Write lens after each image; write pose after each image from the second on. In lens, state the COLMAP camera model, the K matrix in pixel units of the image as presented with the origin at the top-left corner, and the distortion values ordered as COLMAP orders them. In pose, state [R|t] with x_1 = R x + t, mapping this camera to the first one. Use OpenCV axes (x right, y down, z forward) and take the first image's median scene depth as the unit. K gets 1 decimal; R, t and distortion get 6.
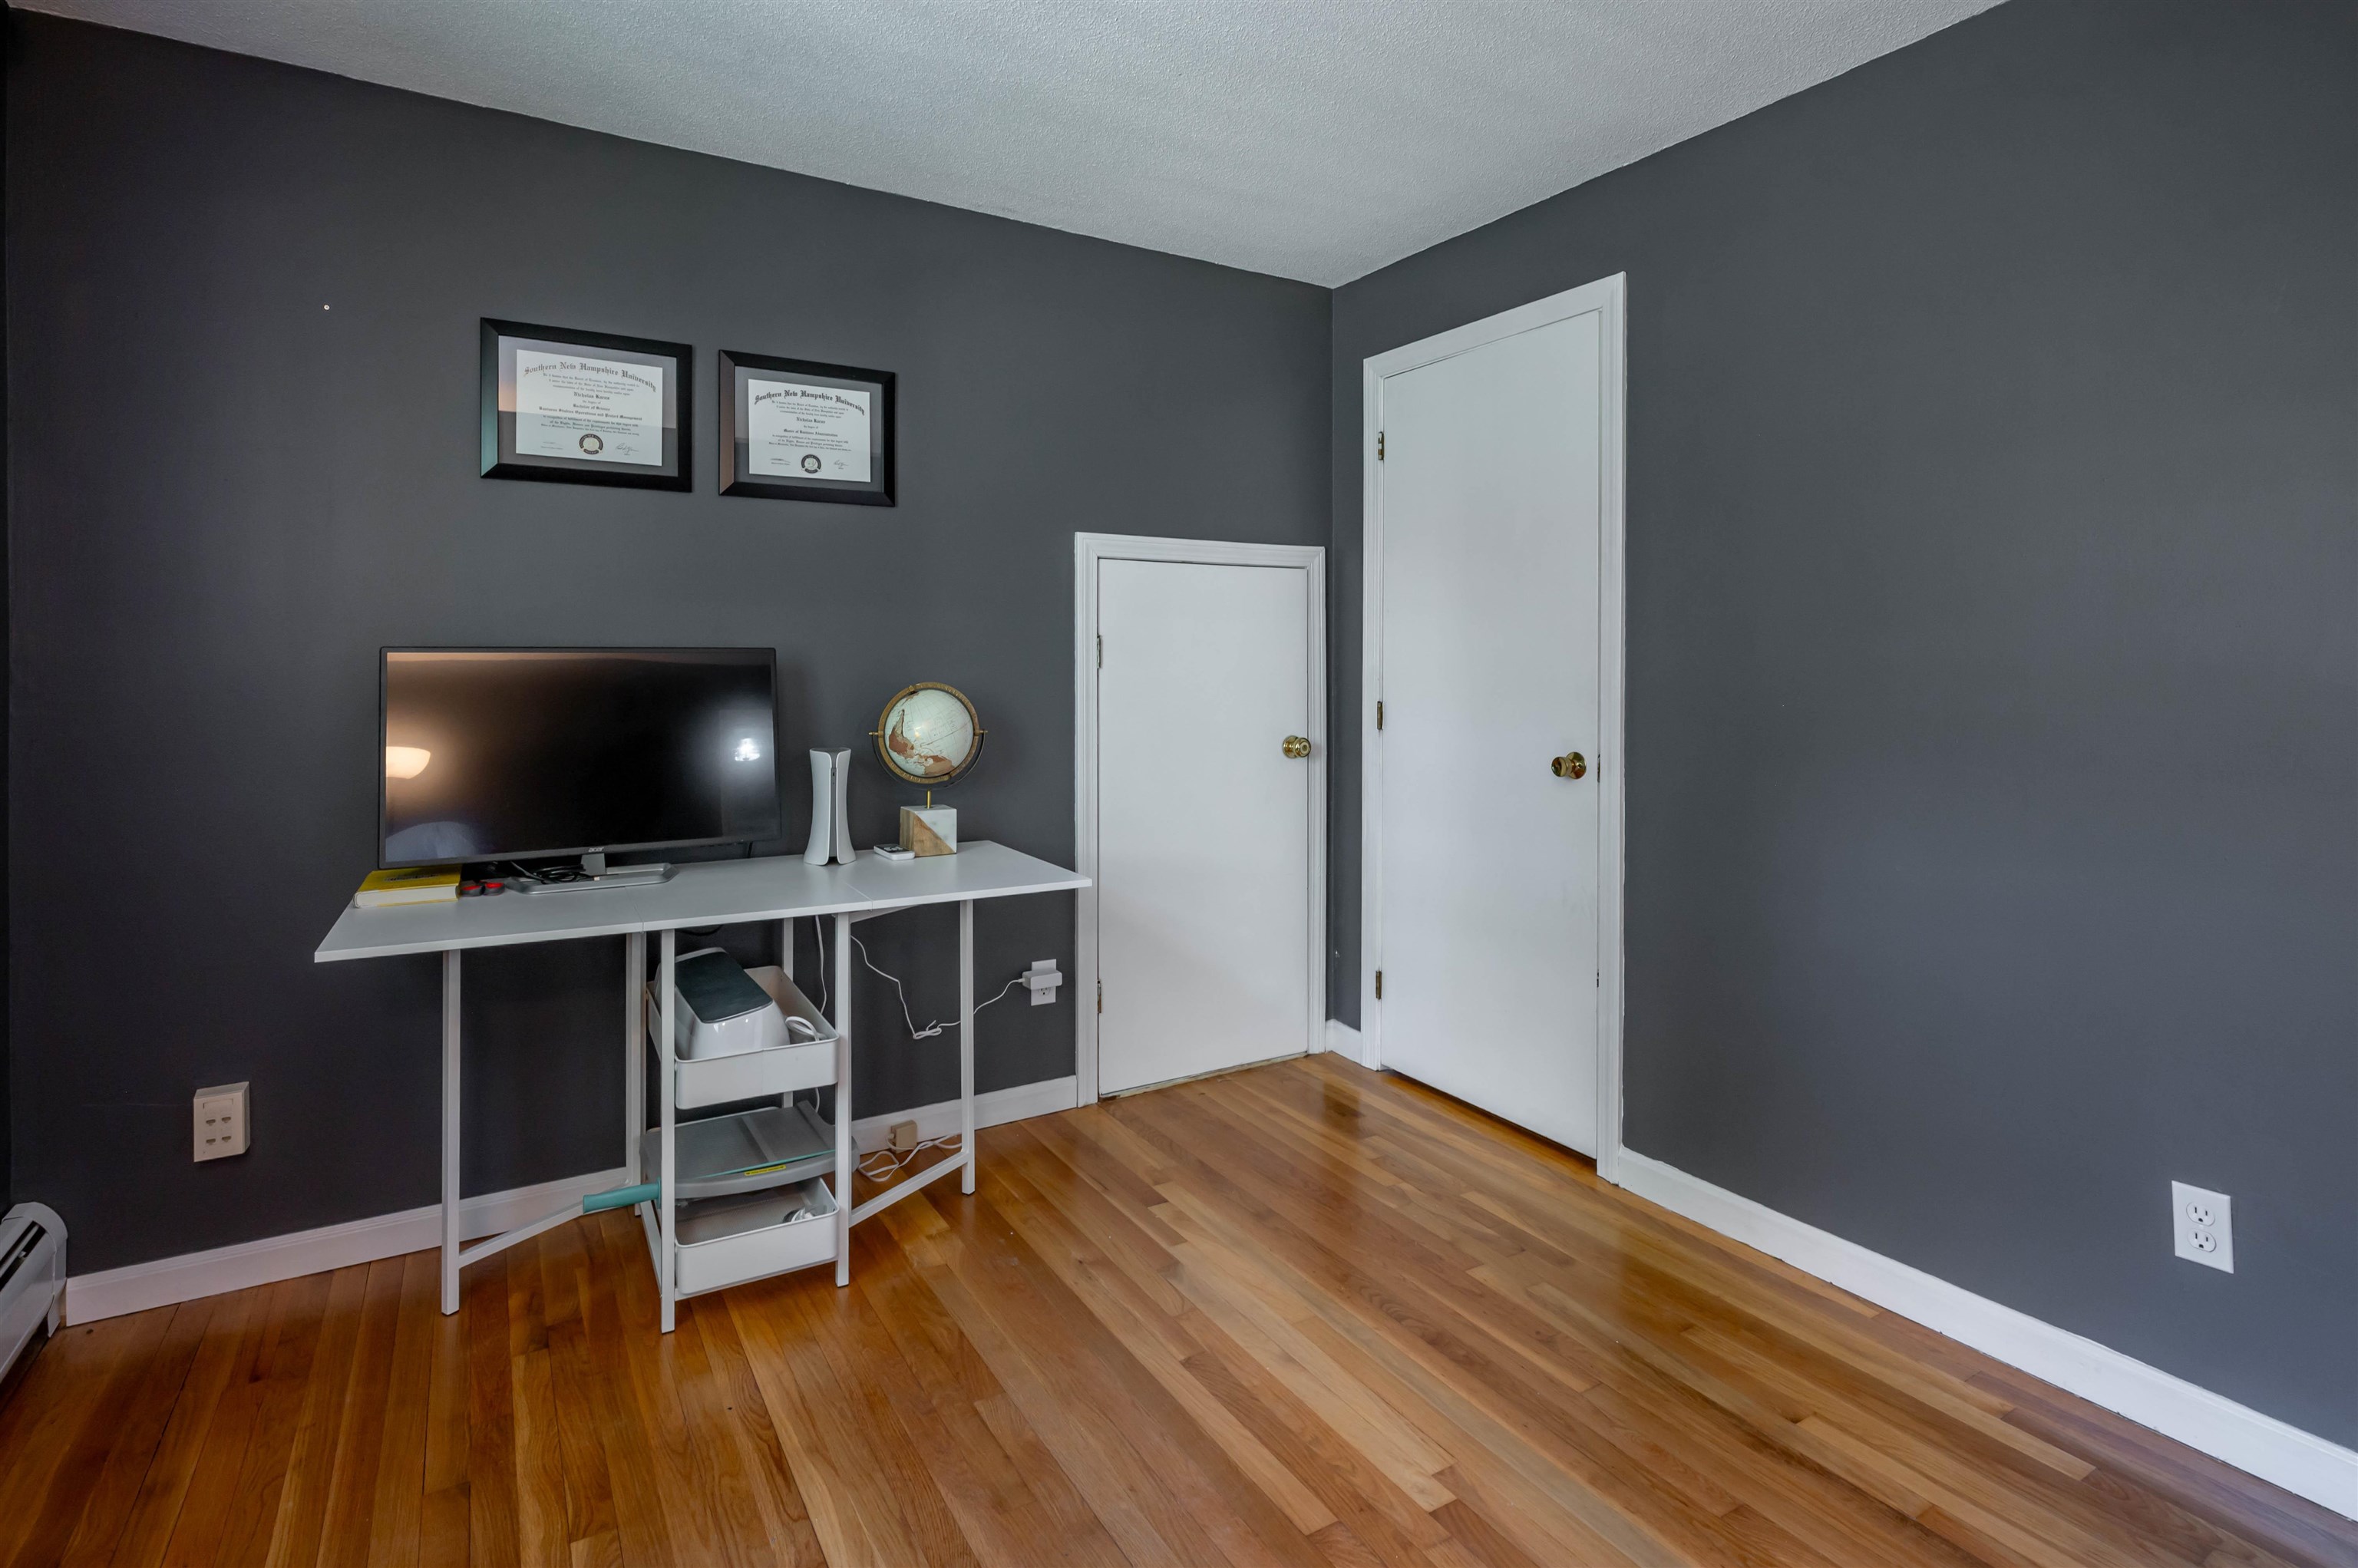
lens RADIAL K [[1201.0, 0, 1189.4], [0, 1201.0, 656.4], [0, 0, 1]] dist [-0.002717, 0.000503]
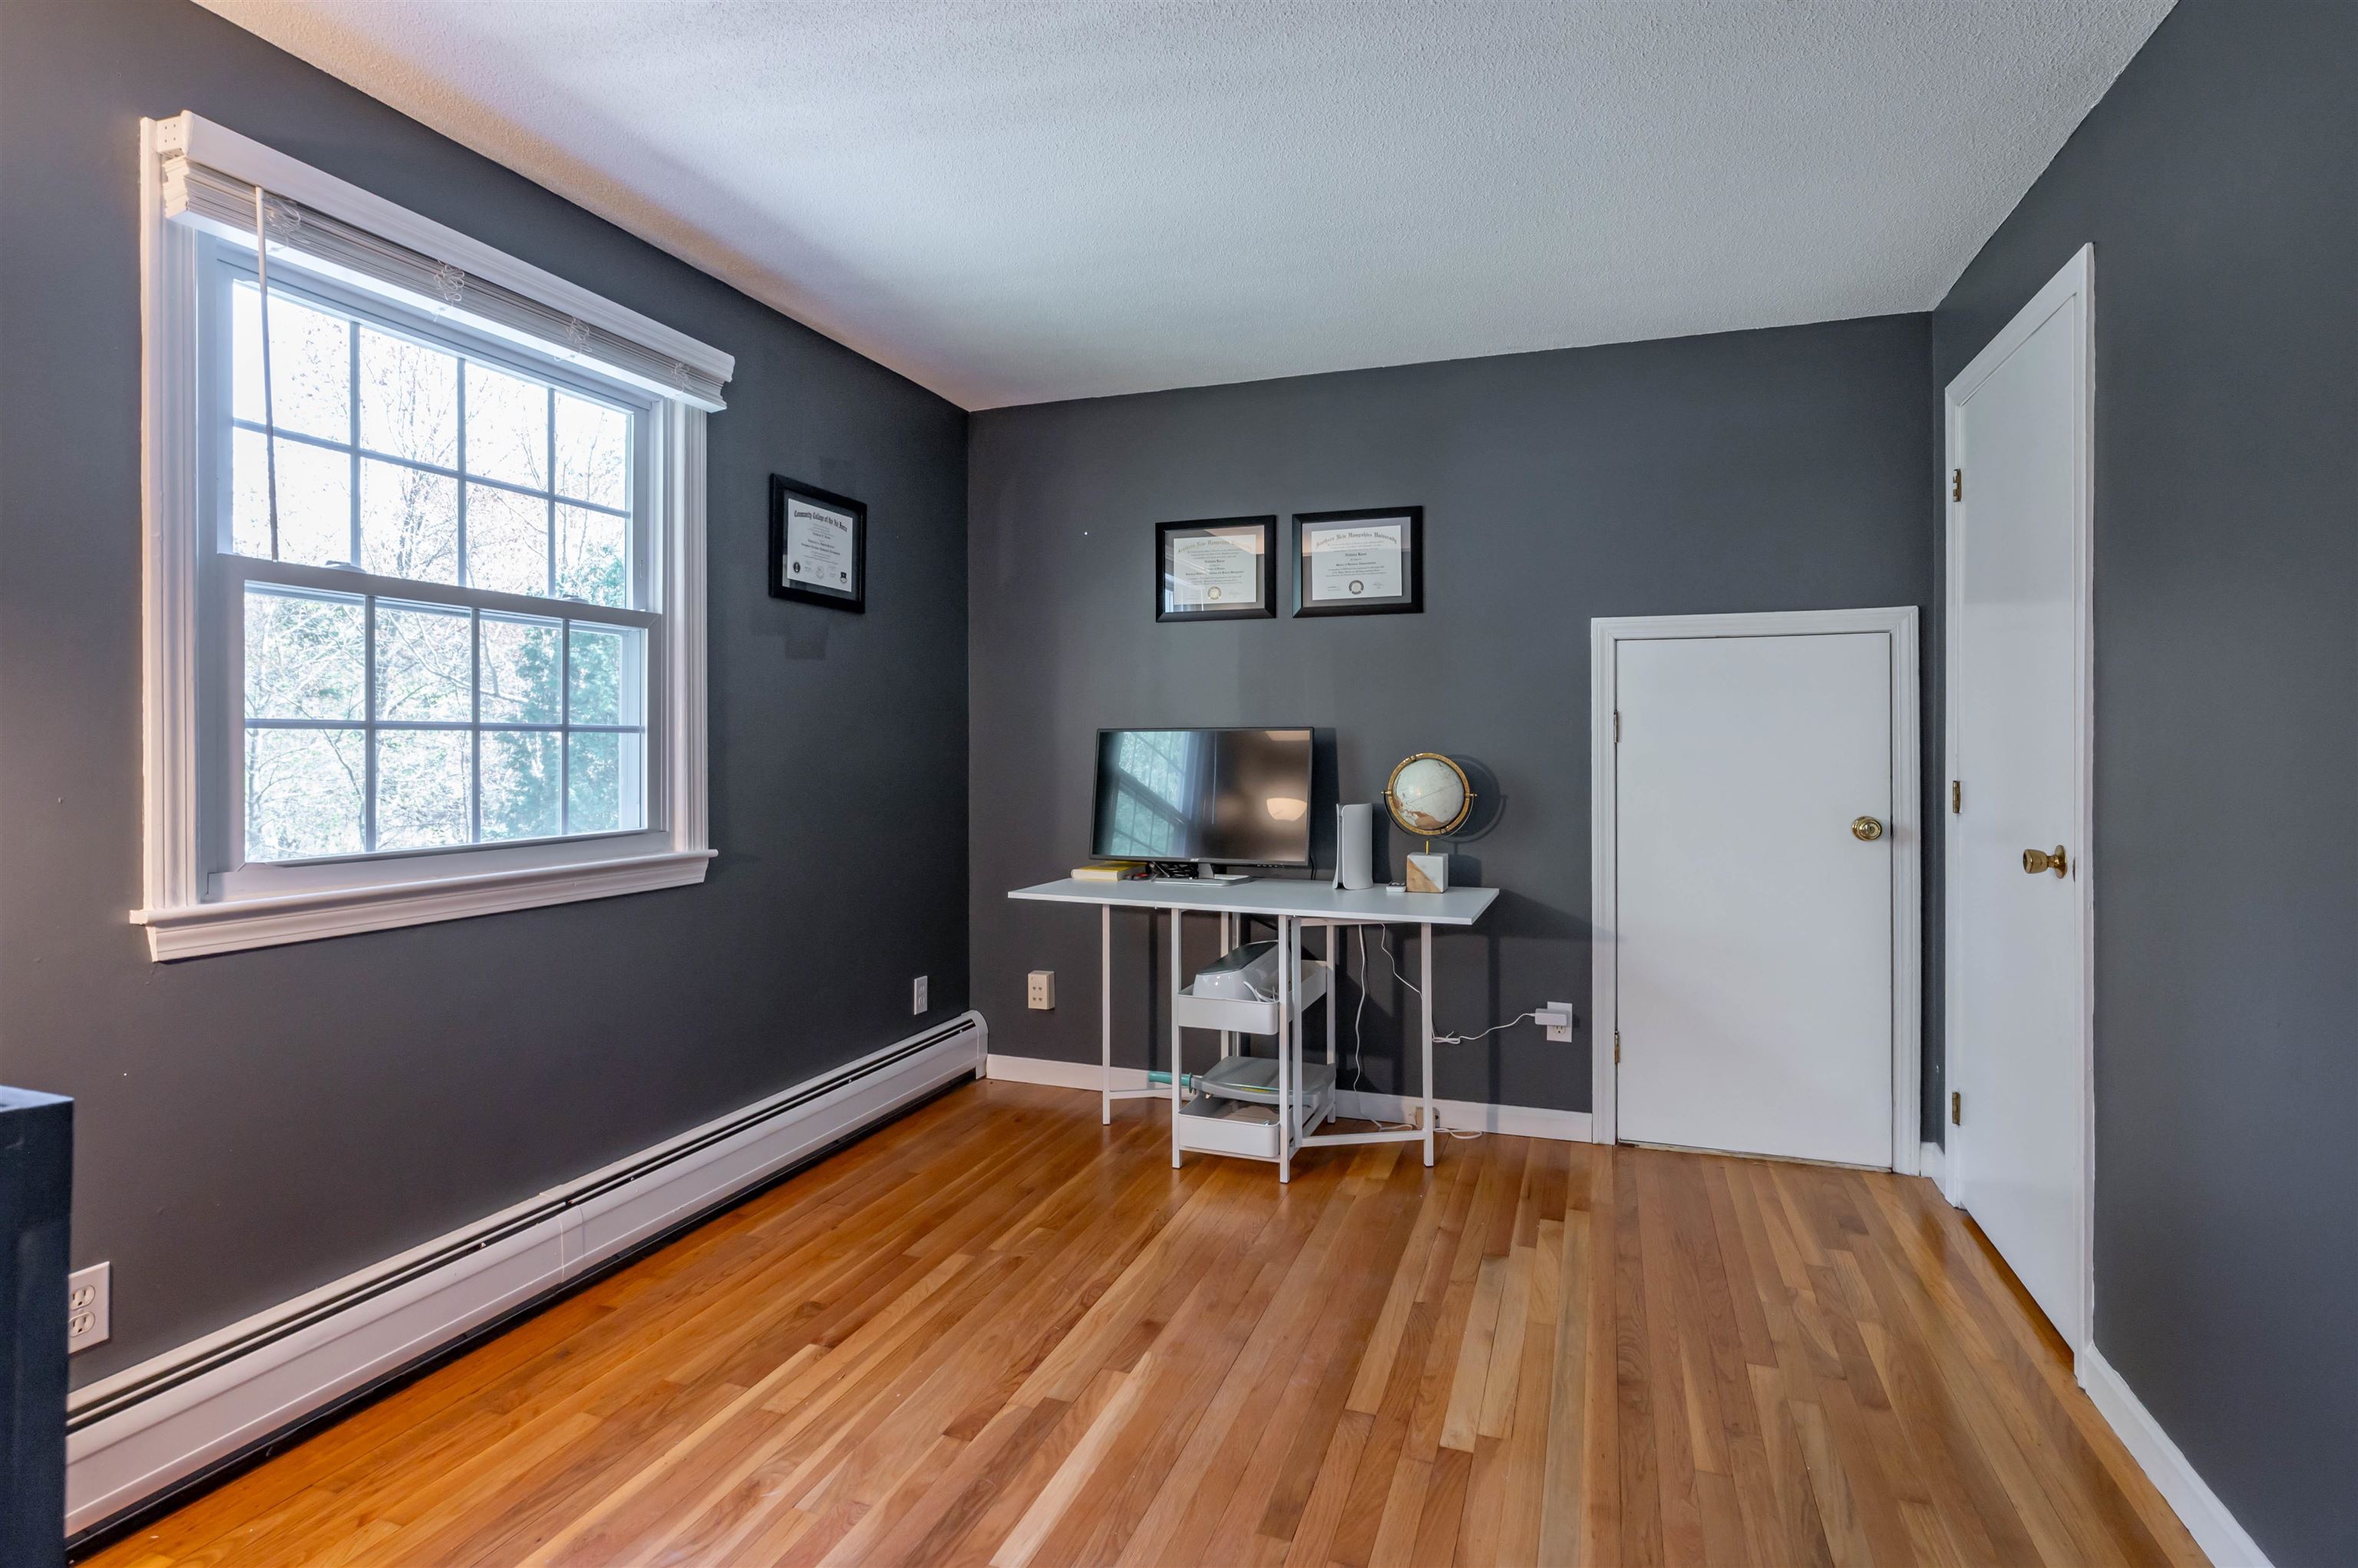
lens RADIAL K [[1169.3, 0, 1165.2], [0, 1169.3, 736.9], [0, 0, 1]] dist [-0.003121, -0.000211]
pose [[0.616470, -0.003570, -0.787370, 0.588329], [0.006290, 0.999980, 0.000391, 0.002132], [0.787353, -0.005193, 0.616481, 0.043016]]
